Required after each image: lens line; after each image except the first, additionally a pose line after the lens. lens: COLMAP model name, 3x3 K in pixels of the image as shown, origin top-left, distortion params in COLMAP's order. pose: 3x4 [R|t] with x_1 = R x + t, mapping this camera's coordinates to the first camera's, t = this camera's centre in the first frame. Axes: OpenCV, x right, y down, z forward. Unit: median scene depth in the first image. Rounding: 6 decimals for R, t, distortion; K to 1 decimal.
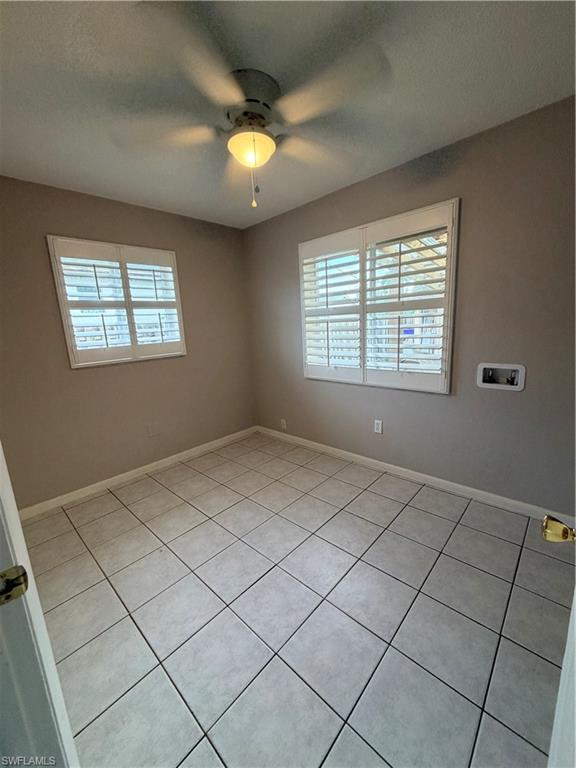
lens RADIAL K [[307.6, 0, 287.4], [0, 307.6, 383.0], [0, 0, 1]] dist [0.004123, -0.001043]
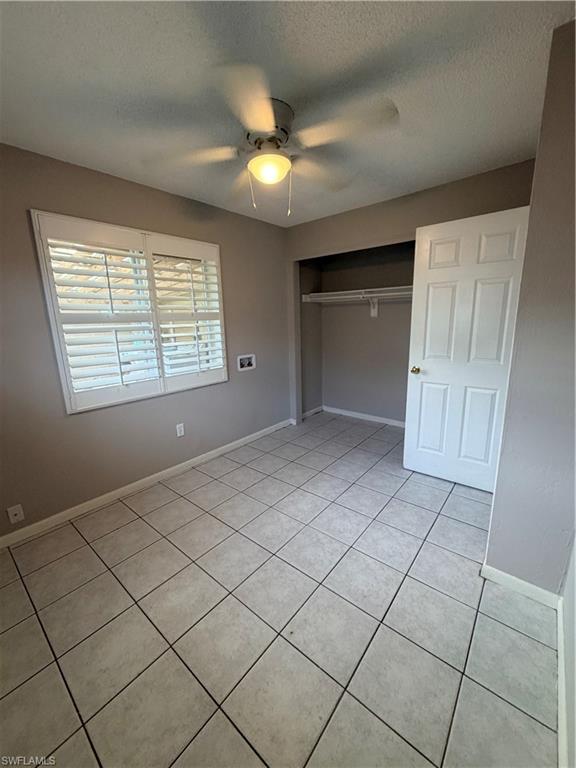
lens RADIAL K [[307.6, 0, 294.0], [0, 307.6, 374.9], [0, 0, 1]] dist [0.004123, -0.001043]
pose [[-0.071716, -0.131735, 0.988687, -0.833249], [0.216009, 0.965664, 0.144336, -0.118583], [-0.973754, 0.223917, -0.040798, 0.703414]]
